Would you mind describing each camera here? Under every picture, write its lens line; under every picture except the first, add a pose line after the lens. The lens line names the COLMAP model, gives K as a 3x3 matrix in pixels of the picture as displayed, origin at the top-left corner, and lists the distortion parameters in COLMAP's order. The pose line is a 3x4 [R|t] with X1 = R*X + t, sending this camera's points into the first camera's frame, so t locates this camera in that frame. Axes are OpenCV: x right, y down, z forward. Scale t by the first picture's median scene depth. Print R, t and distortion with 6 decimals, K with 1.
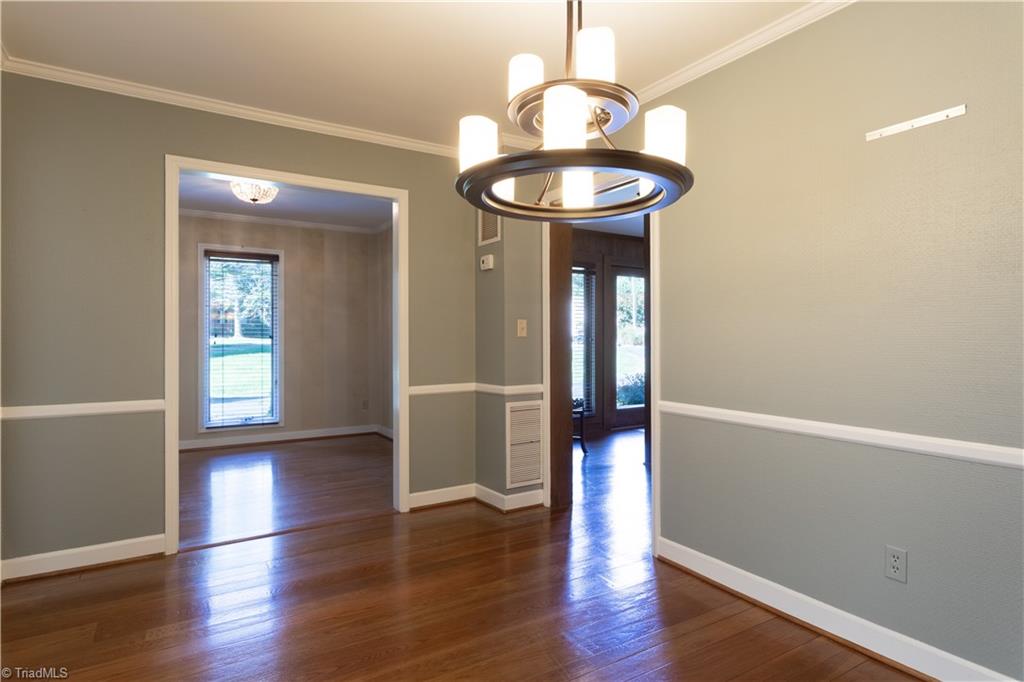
lens RADIAL K [[562.7, 0, 512.2], [0, 562.7, 330.6], [0, 0, 1]] dist [-0.000277, 0.001887]
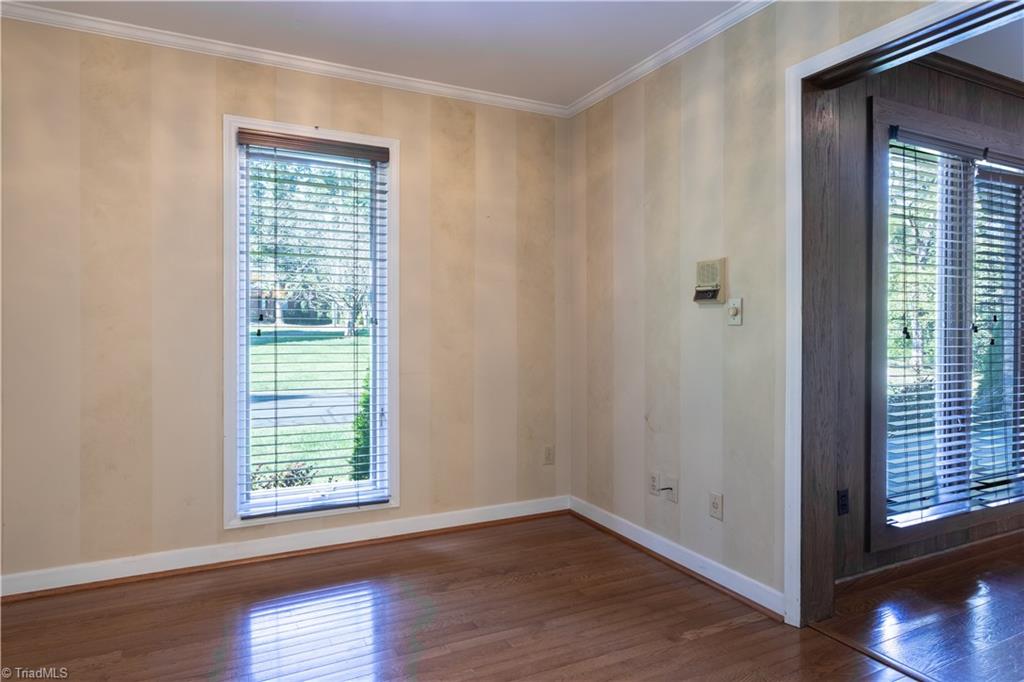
lens RADIAL K [[600.3, 0, 528.9], [0, 600.3, 329.7], [0, 0, 1]] dist [-0.006114, 0.000296]
pose [[0.998357, 0.008351, -0.056690, -0.273461], [-0.007351, 0.999814, 0.017820, 0.009736], [0.056828, -0.017374, 0.998233, 0.510444]]
